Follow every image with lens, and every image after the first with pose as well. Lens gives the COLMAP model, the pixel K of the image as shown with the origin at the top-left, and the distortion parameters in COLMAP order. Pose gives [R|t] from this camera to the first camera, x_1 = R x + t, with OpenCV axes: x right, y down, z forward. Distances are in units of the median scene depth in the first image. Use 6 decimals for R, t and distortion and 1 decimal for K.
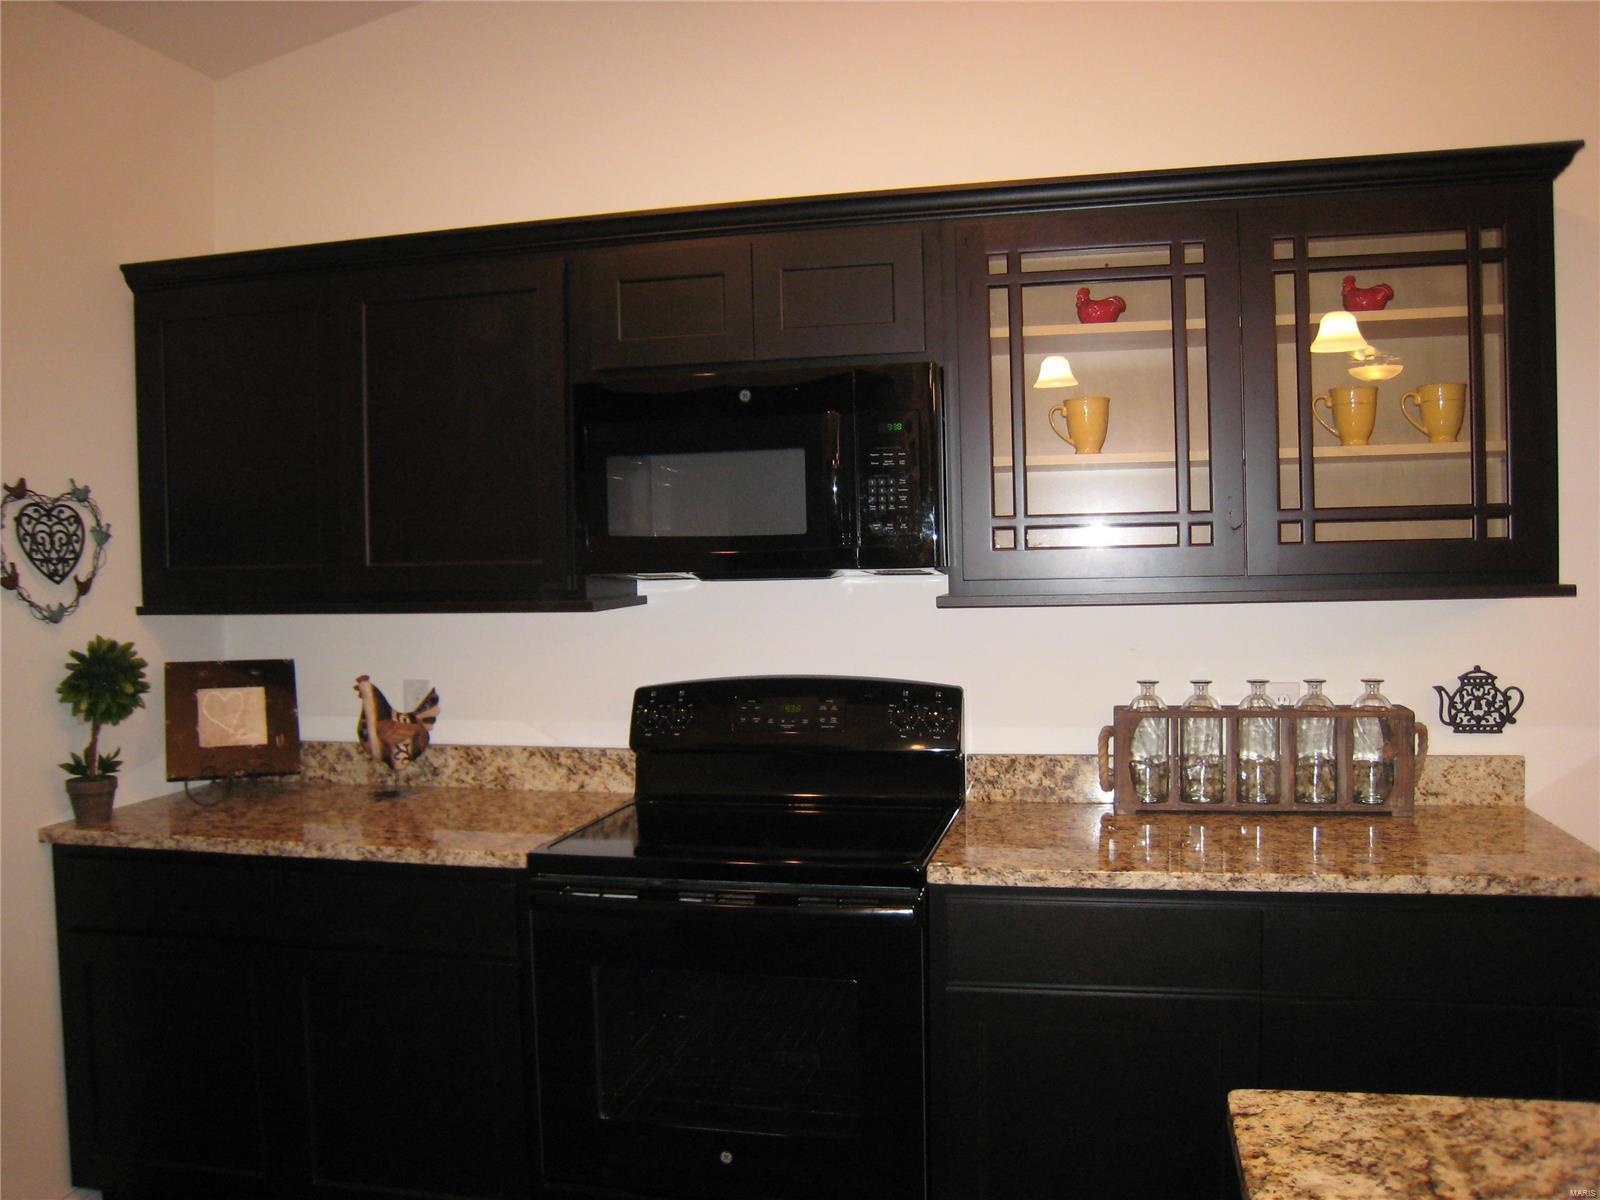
lens RADIAL K [[1317.6, 0, 808.1], [0, 1317.6, 594.9], [0, 0, 1]] dist [-0.150714, 0.124590]
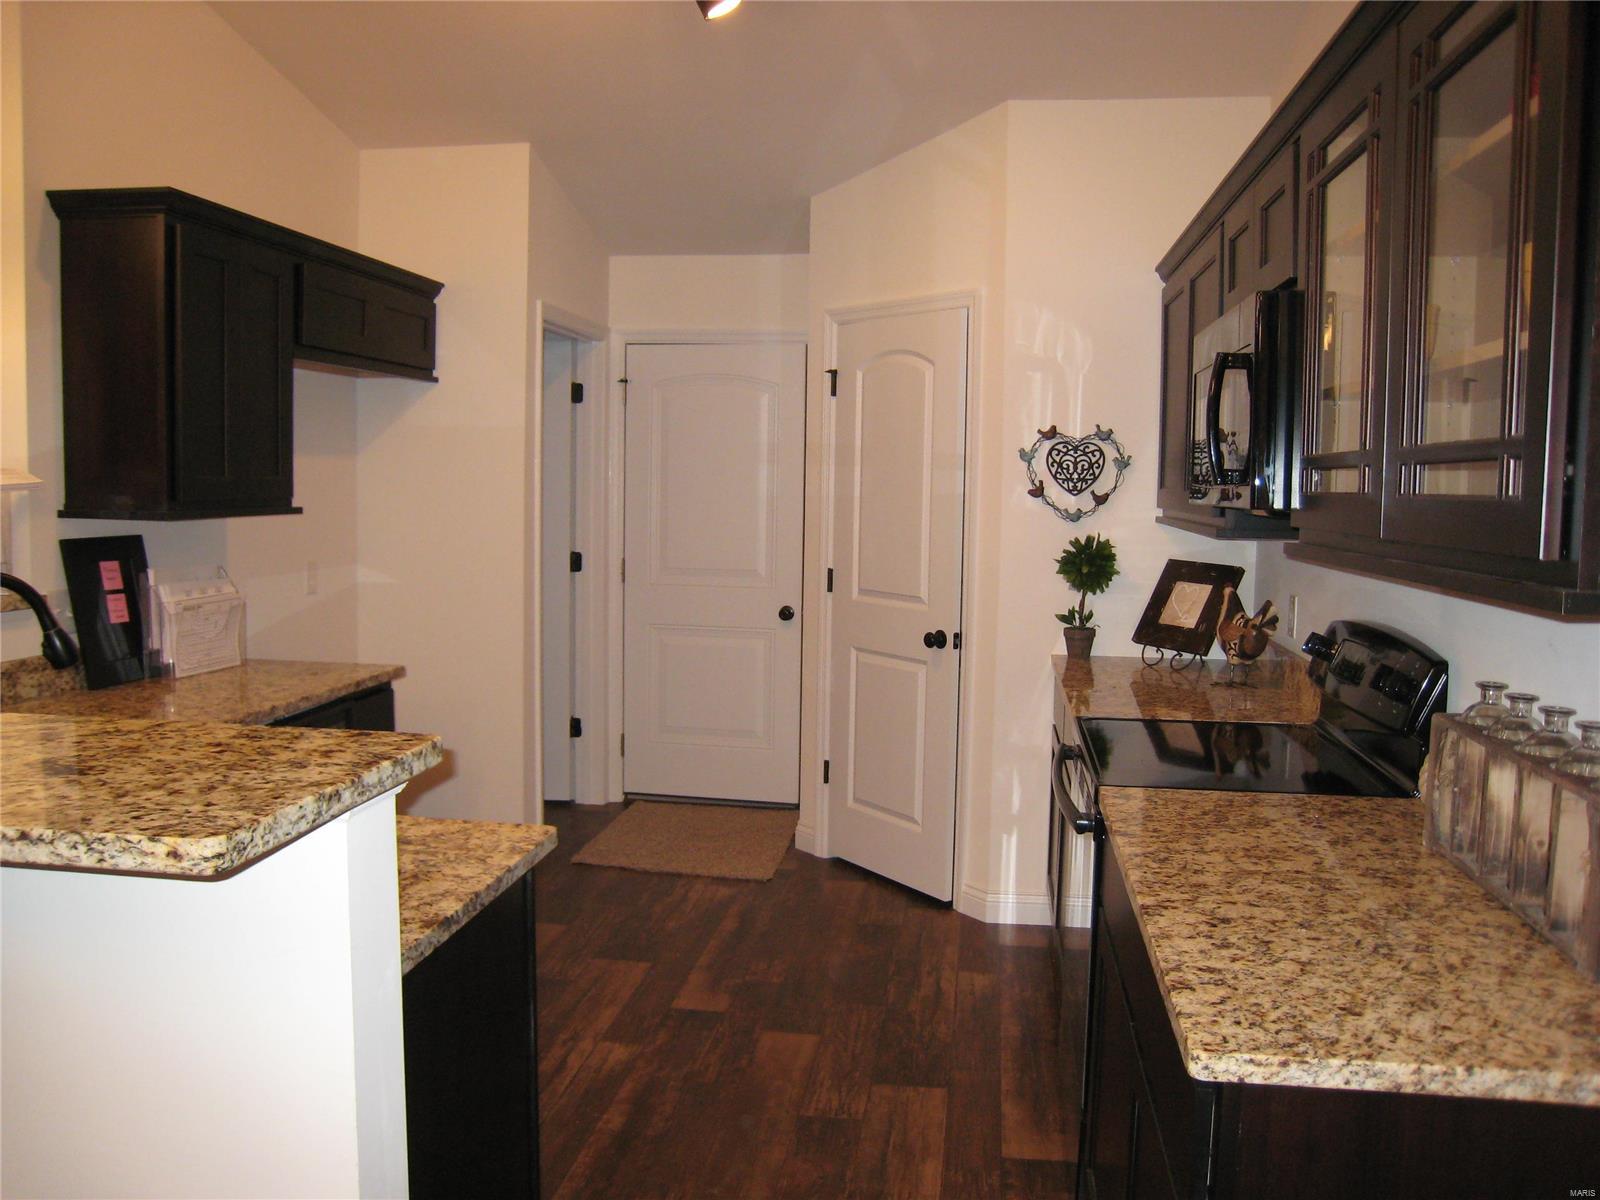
lens RADIAL K [[1317.6, 0, 803.0], [0, 1317.6, 586.3], [0, 0, 1]] dist [-0.150714, 0.124590]
pose [[0.084023, 0.101760, -0.991254, 0.941403], [-0.047883, 0.994035, 0.097987, -0.039028], [0.995313, 0.039231, 0.088394, 0.563310]]
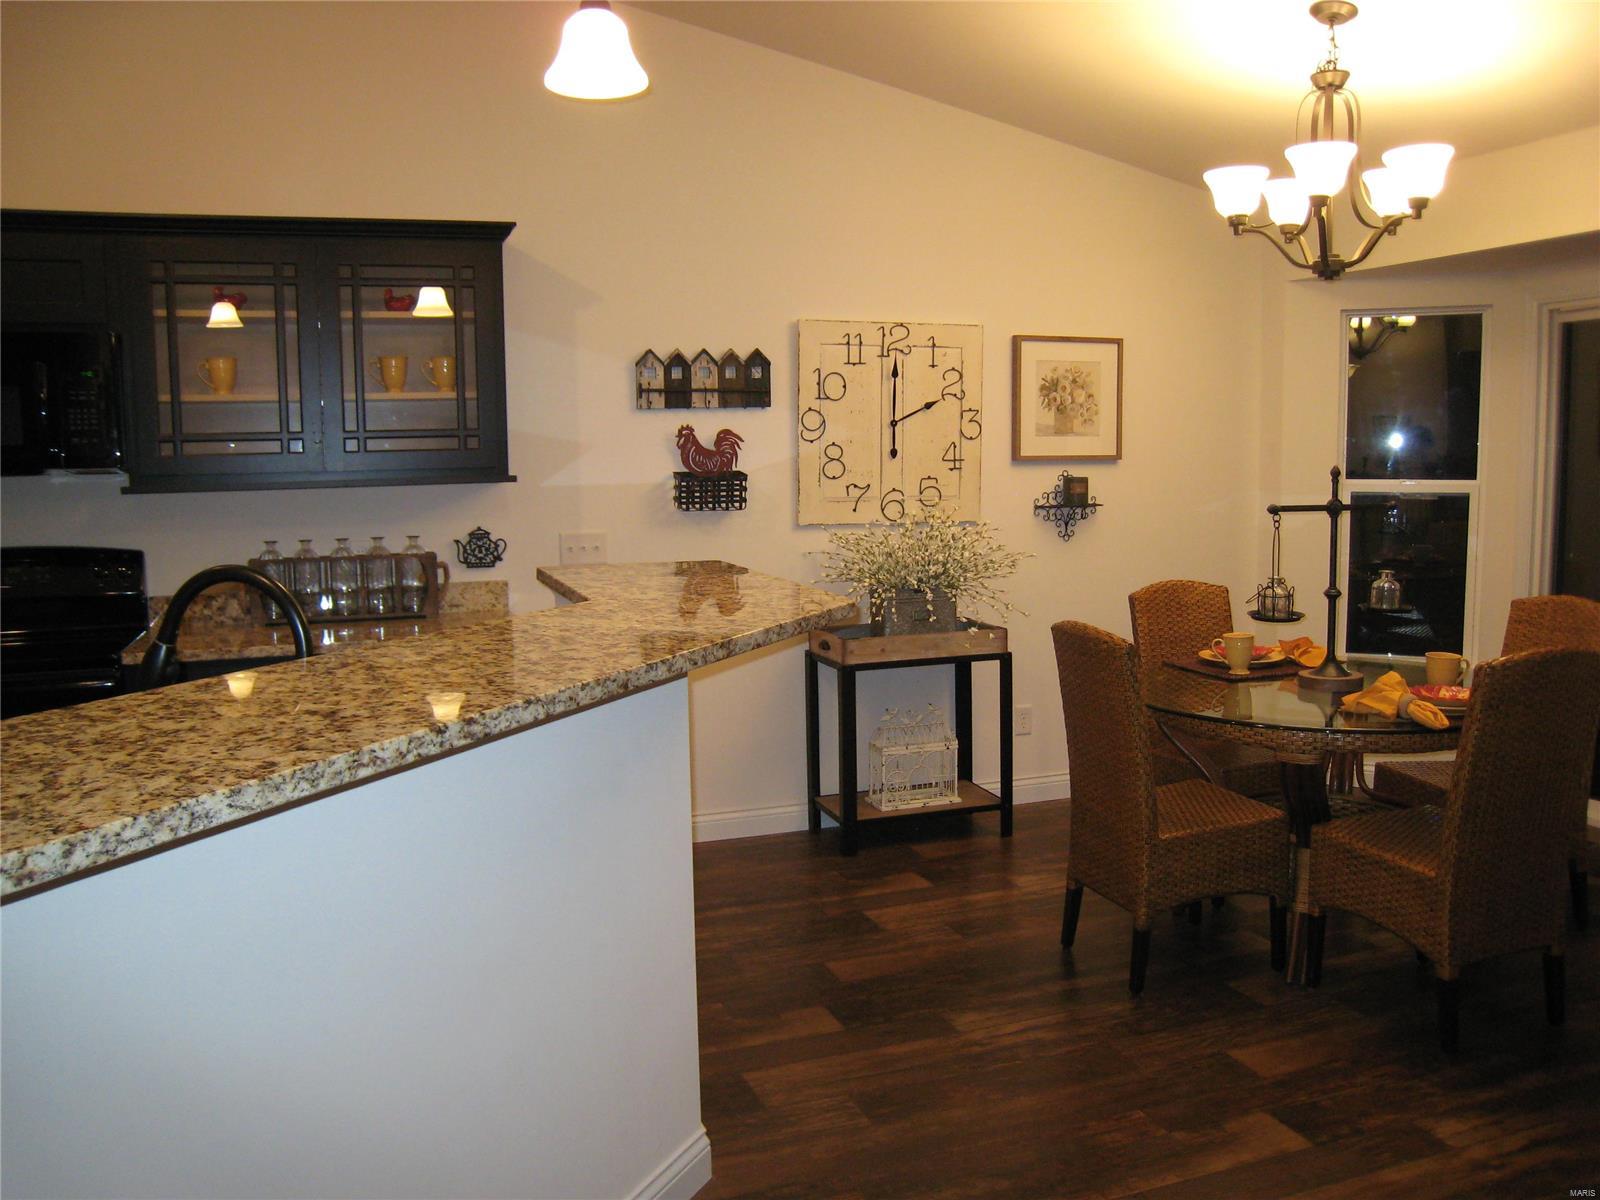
lens RADIAL K [[1317.6, 0, 806.8], [0, 1317.6, 598.7], [0, 0, 1]] dist [-0.150714, 0.124590]
pose [[0.835507, -0.048132, 0.547368, -0.049172], [0.012186, 0.997534, 0.069116, 0.036537], [-0.549345, -0.051077, 0.834033, -0.641276]]
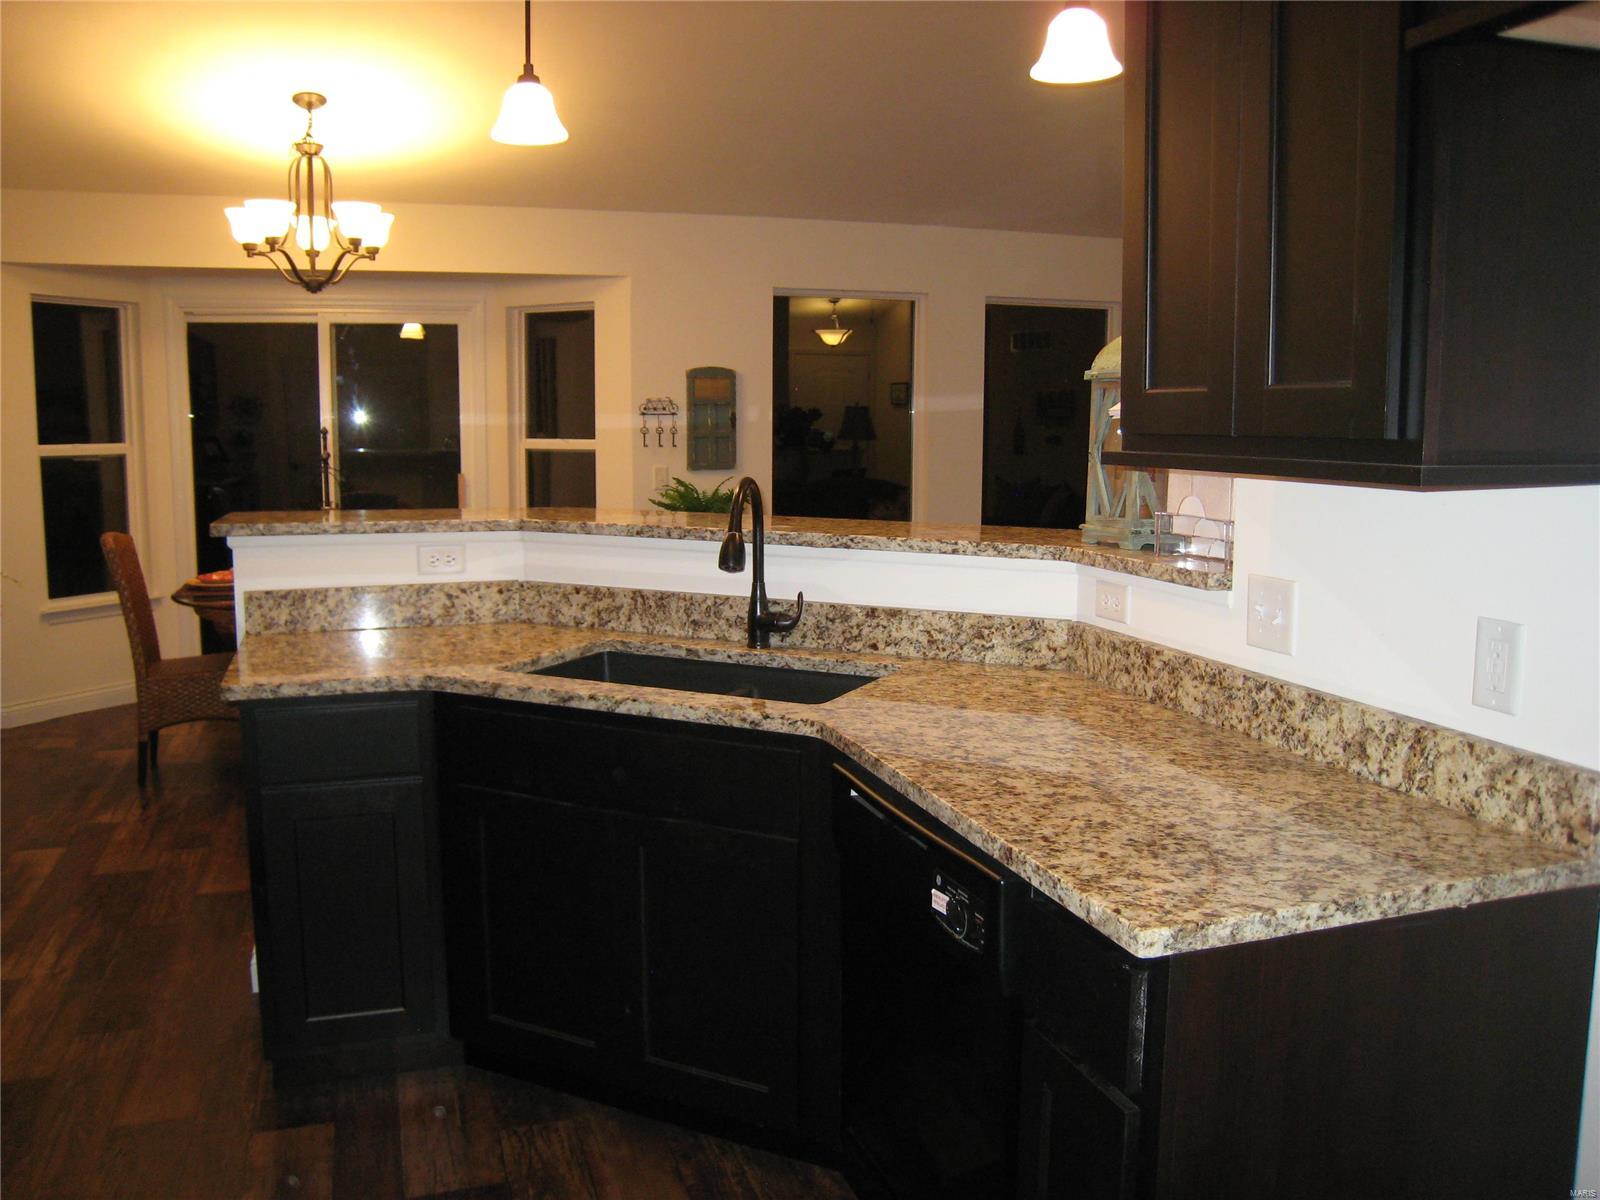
lens RADIAL K [[1326.7, 0, 804.6], [0, 1326.7, 591.2], [0, 0, 1]] dist [-0.104540, 0.055898]
pose [[-0.504179, -0.087844, 0.859120, -0.879834], [0.042044, 0.991137, 0.126016, 0.025737], [-0.862575, 0.099656, -0.496017, 0.566733]]
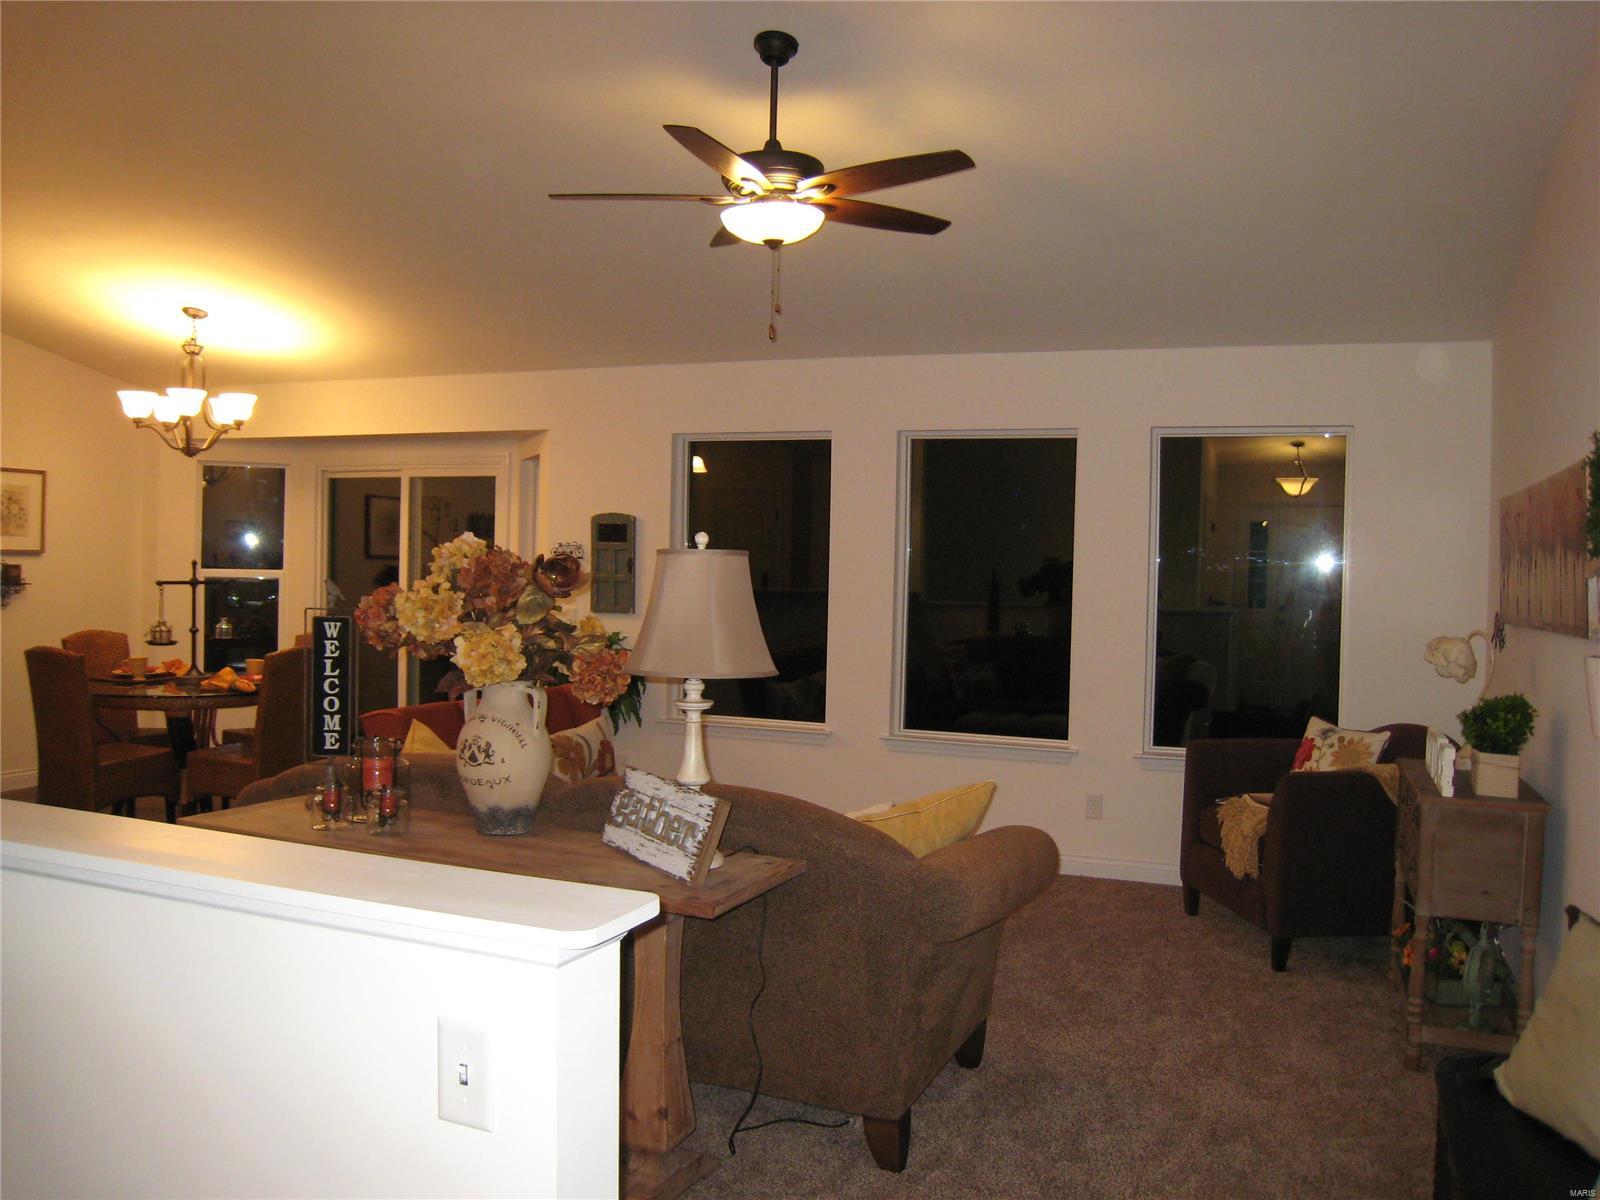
lens RADIAL K [[1317.6, 0, 820.3], [0, 1317.6, 585.4], [0, 0, 1]] dist [-0.150714, 0.124590]
pose [[0.144362, 0.004963, 0.989513, -1.087931], [0.009246, 0.999937, -0.006365, 0.073984], [-0.989482, 0.010068, 0.144307, -1.350039]]
